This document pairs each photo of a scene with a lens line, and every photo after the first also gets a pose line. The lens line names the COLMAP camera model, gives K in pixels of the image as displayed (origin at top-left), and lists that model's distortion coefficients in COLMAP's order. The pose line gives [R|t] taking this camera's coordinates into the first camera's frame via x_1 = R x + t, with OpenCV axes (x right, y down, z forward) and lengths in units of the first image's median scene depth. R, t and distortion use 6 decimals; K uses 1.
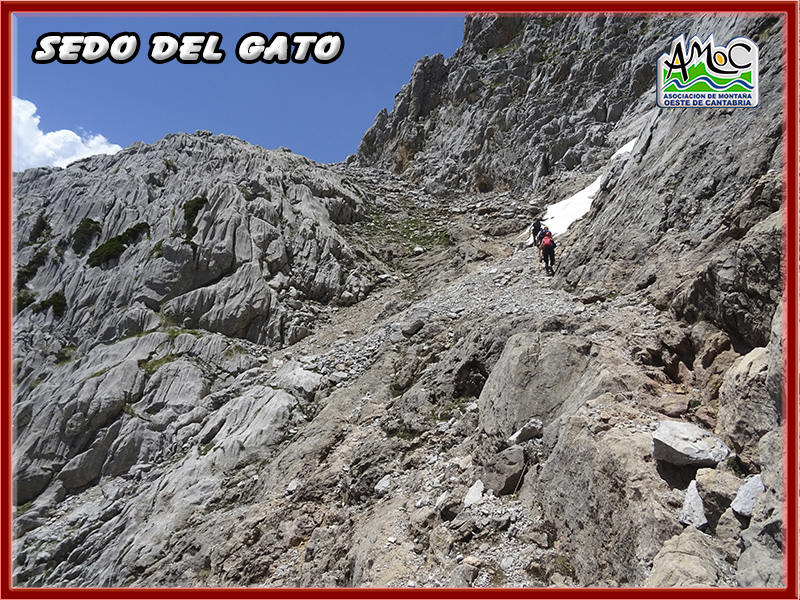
lens RADIAL K [[566.9, 0, 401.2], [0, 566.9, 301.8], [0, 0, 1]] dist [-0.005959, 0.005620]
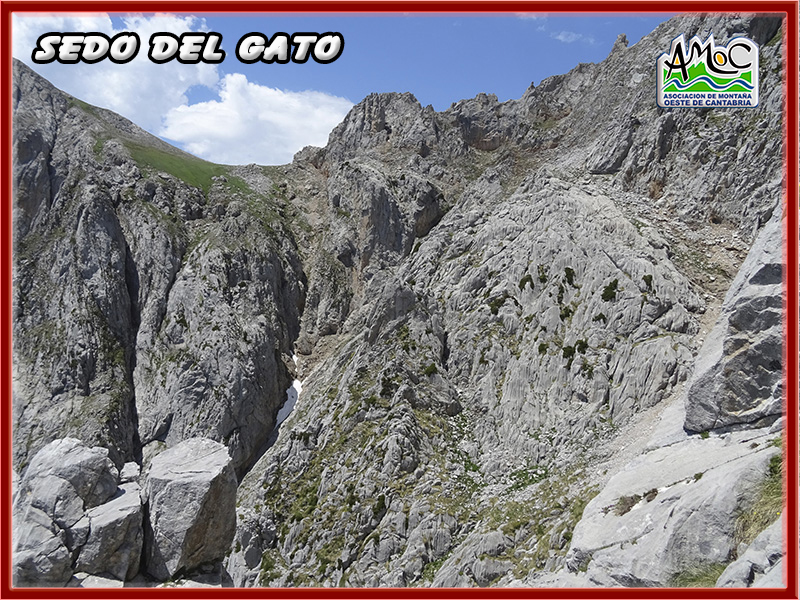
lens RADIAL K [[566.9, 0, 400.1], [0, 566.9, 298.0], [0, 0, 1]] dist [-0.005959, 0.005620]
pose [[0.997614, -0.019511, -0.066217, -0.771808], [0.035731, 0.966681, 0.253479, -0.456244], [0.059065, -0.255240, 0.965072, -0.954610]]
